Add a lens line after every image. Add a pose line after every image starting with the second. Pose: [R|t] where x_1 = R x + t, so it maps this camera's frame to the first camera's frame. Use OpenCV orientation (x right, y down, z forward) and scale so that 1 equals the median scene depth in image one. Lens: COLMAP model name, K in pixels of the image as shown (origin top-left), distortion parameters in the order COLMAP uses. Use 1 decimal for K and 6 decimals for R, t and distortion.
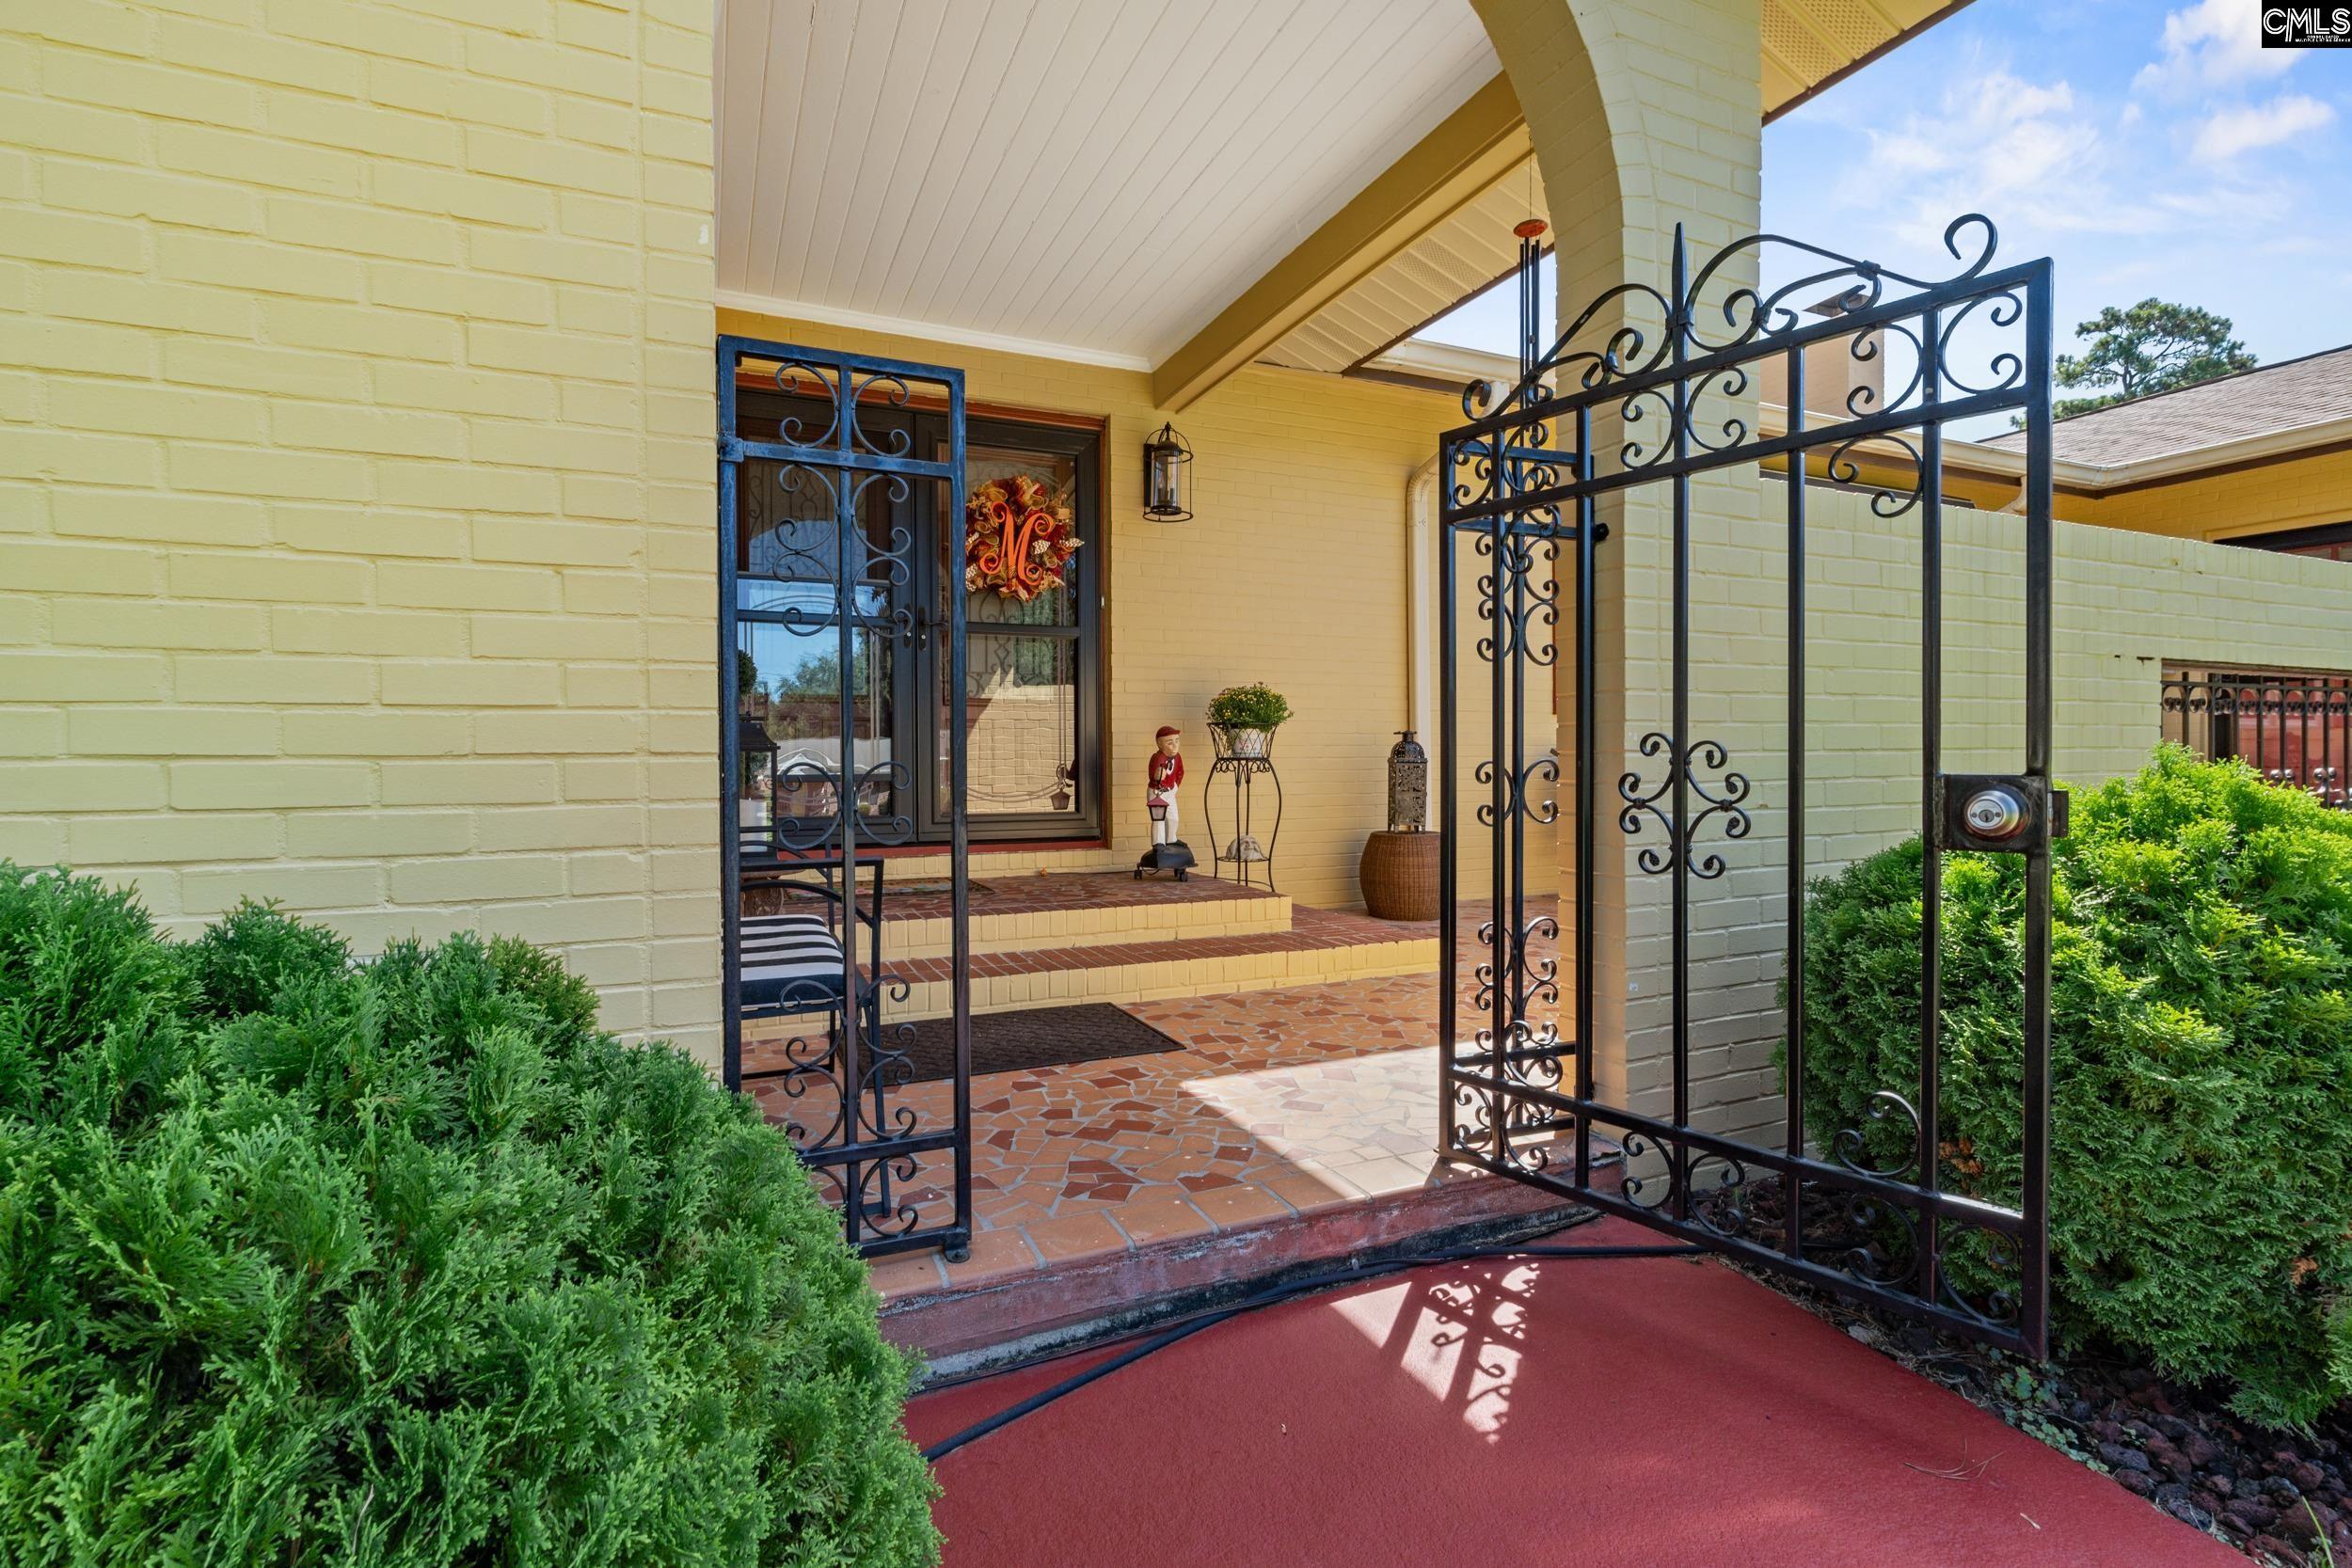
lens RADIAL K [[1076.8, 0, 1178.9], [0, 1076.8, 778.7], [0, 0, 1]] dist [-0.000603, -0.000154]
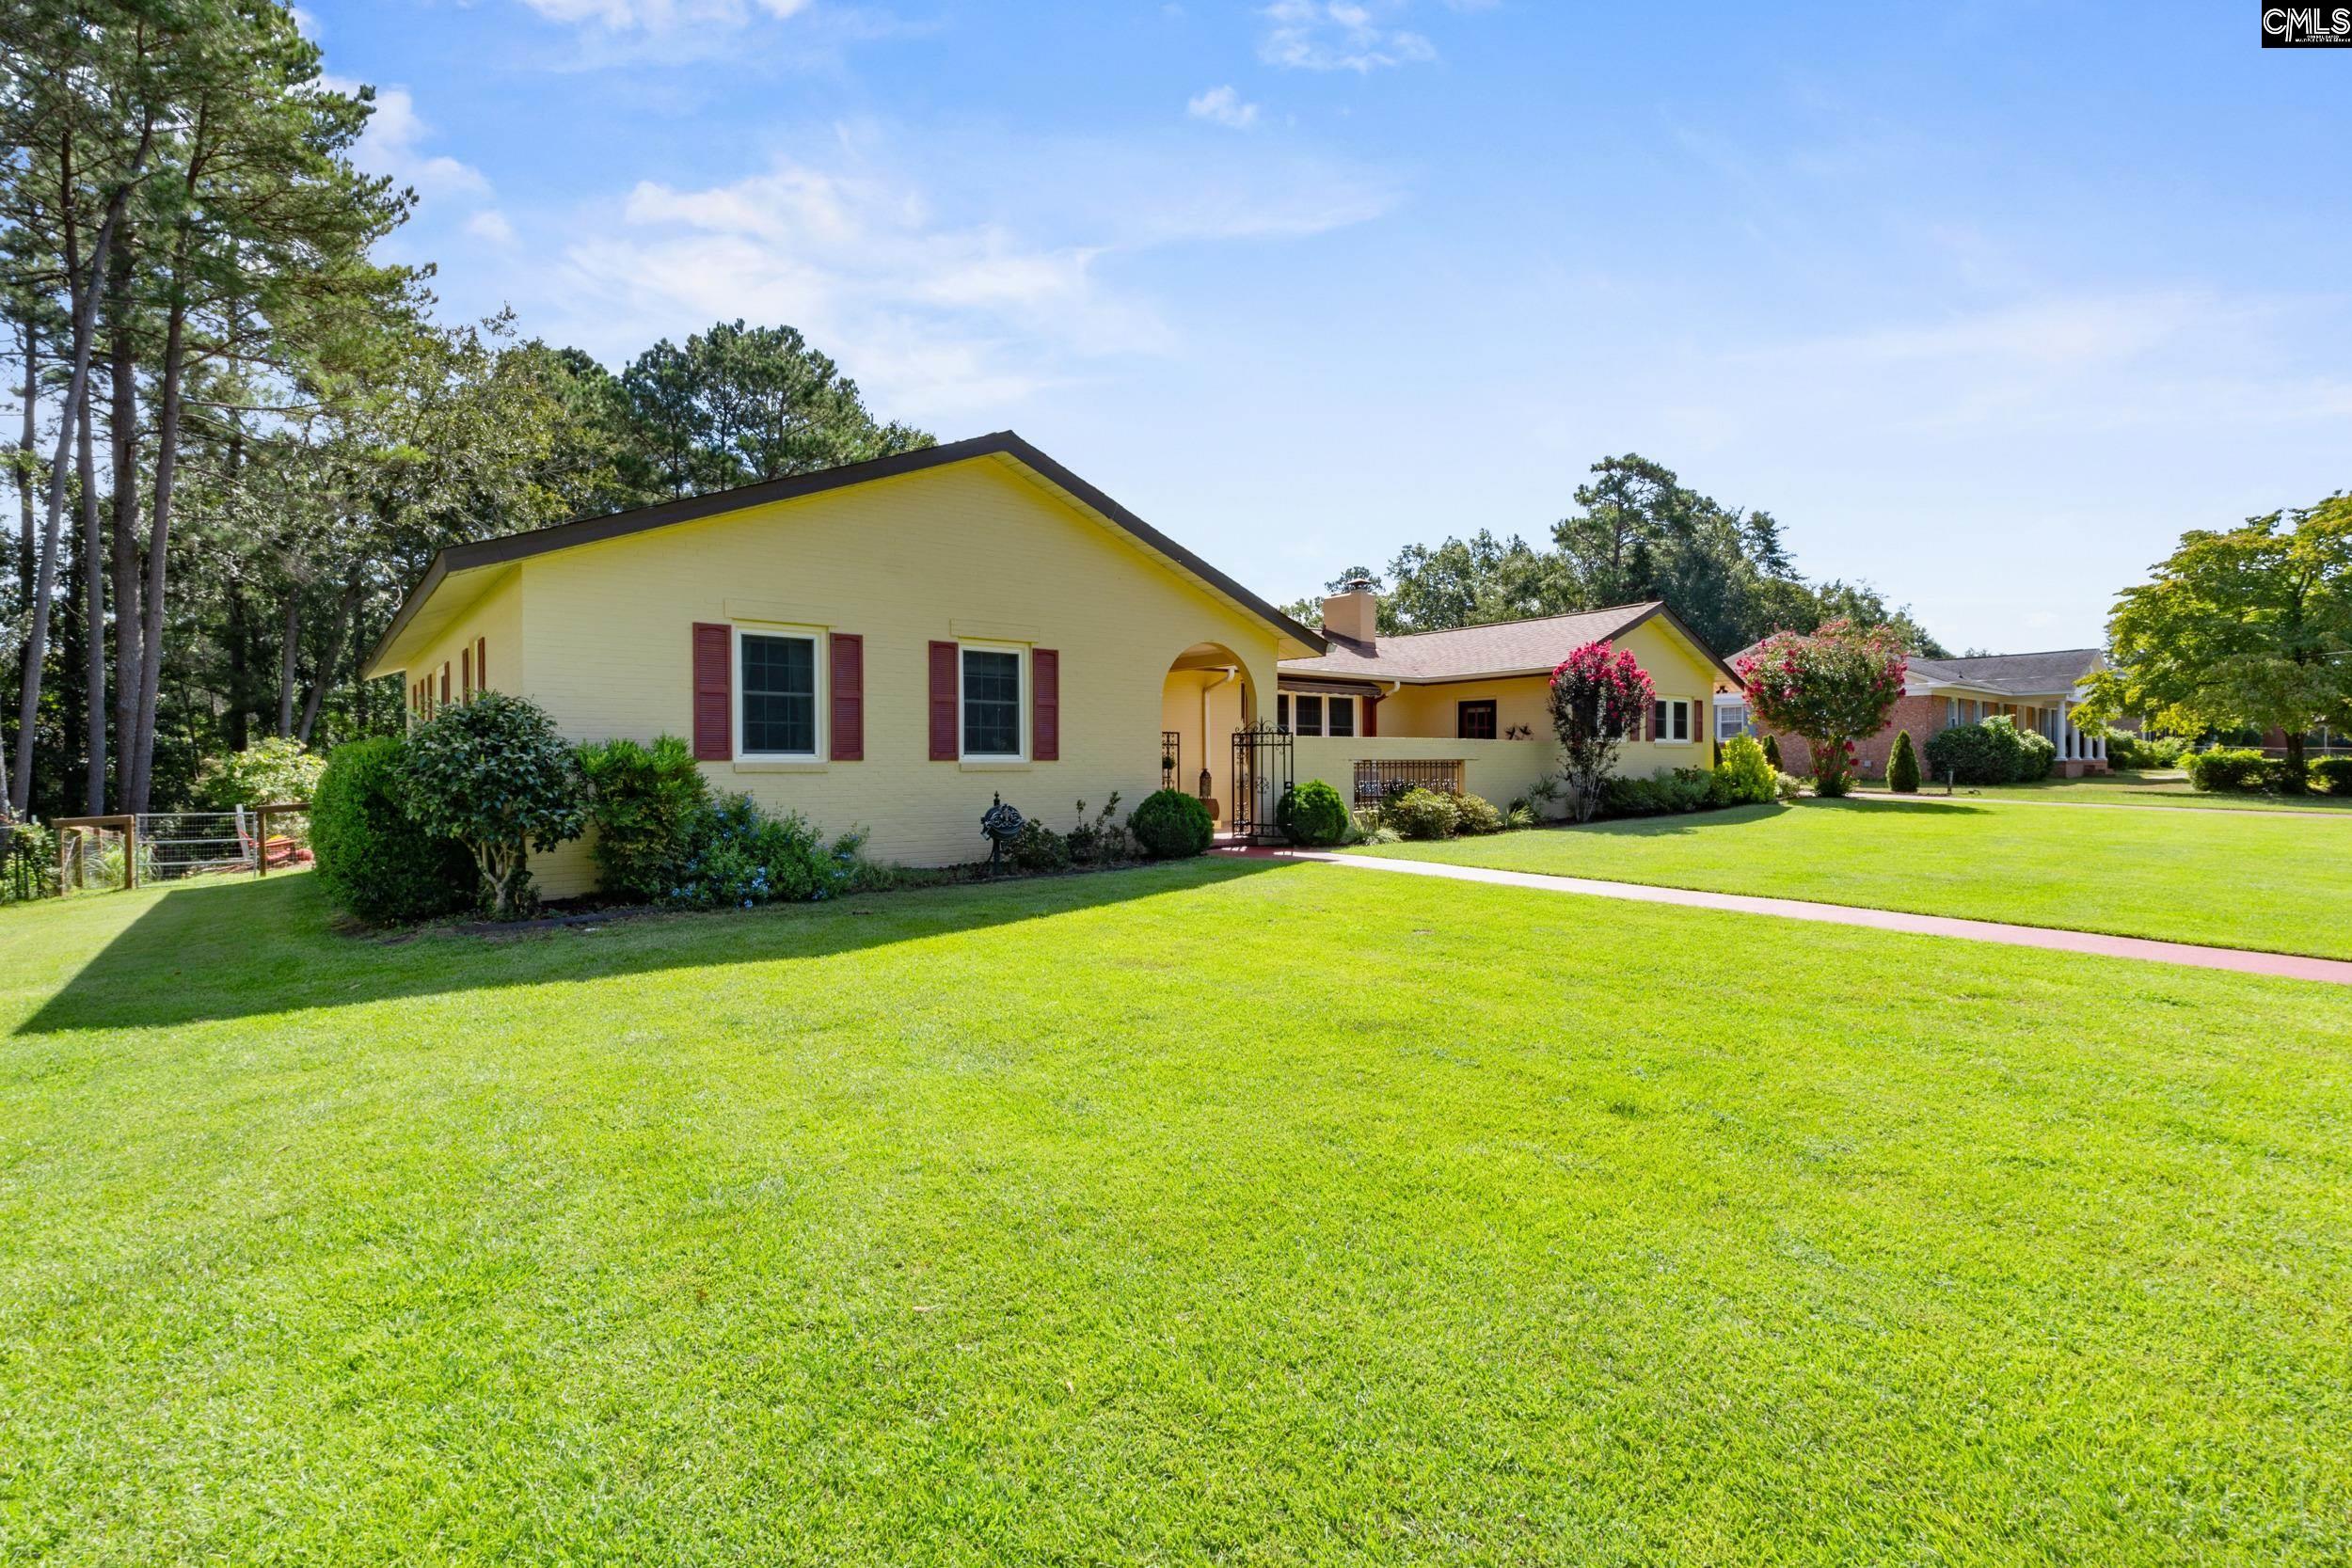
lens RADIAL K [[1076.8, 0, 1173.9], [0, 1076.8, 777.2], [0, 0, 1]] dist [-0.000603, -0.000154]
pose [[0.963625, -0.001565, 0.267252, -0.082407], [0.003734, 0.999964, -0.007611, 0.000739], [-0.267231, 0.008332, 0.963597, -0.233199]]
